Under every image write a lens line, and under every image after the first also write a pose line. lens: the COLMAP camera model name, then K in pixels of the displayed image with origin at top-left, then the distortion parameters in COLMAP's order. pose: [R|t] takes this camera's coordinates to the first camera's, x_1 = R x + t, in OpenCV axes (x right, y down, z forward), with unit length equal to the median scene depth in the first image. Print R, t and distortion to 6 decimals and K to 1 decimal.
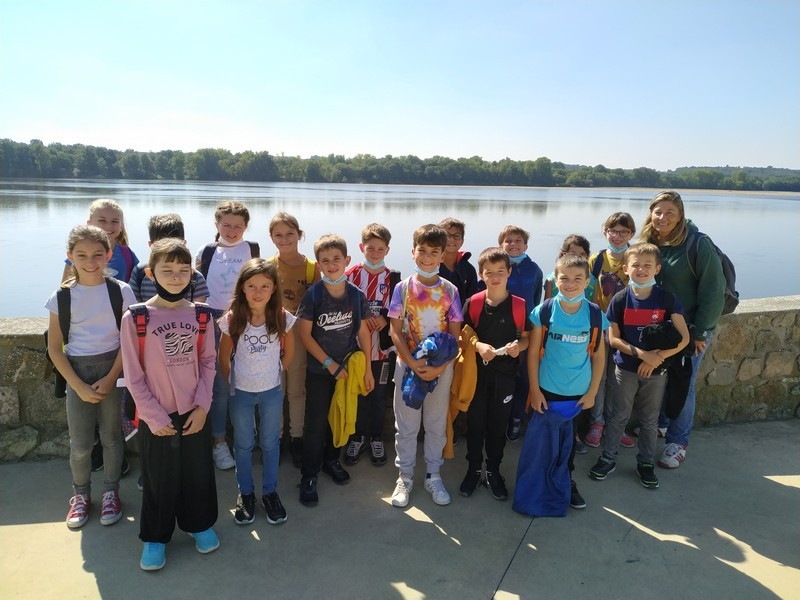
lens RADIAL K [[563.6, 0, 400.0], [0, 563.6, 300.0], [0, 0, 1]] dist [0.031875, -0.063727]
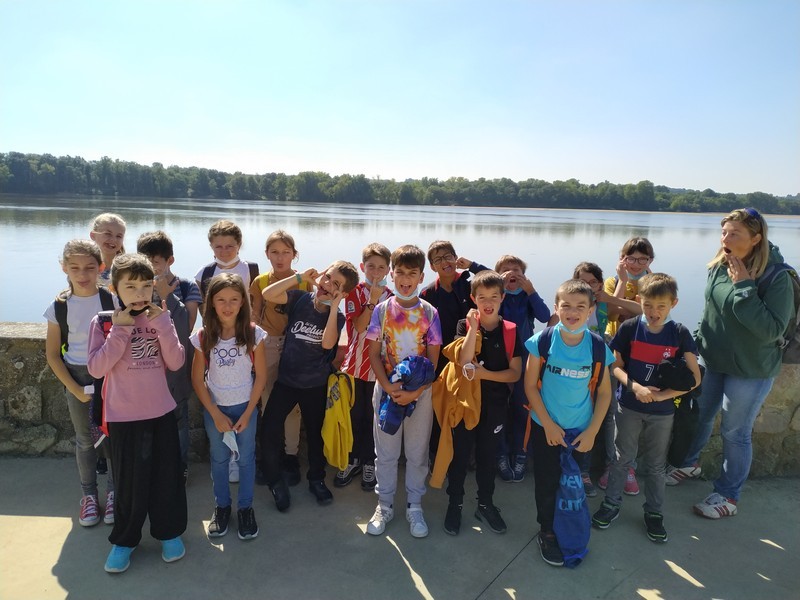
lens RADIAL K [[563.3, 0, 400.0], [0, 563.3, 300.0], [0, 0, 1]] dist [0.043657, -0.073472]
pose [[0.986895, 0.036825, -0.157105, 0.174228], [-0.042827, 0.998470, -0.034992, -0.004120], [0.155576, 0.041262, 0.986962, 0.031205]]
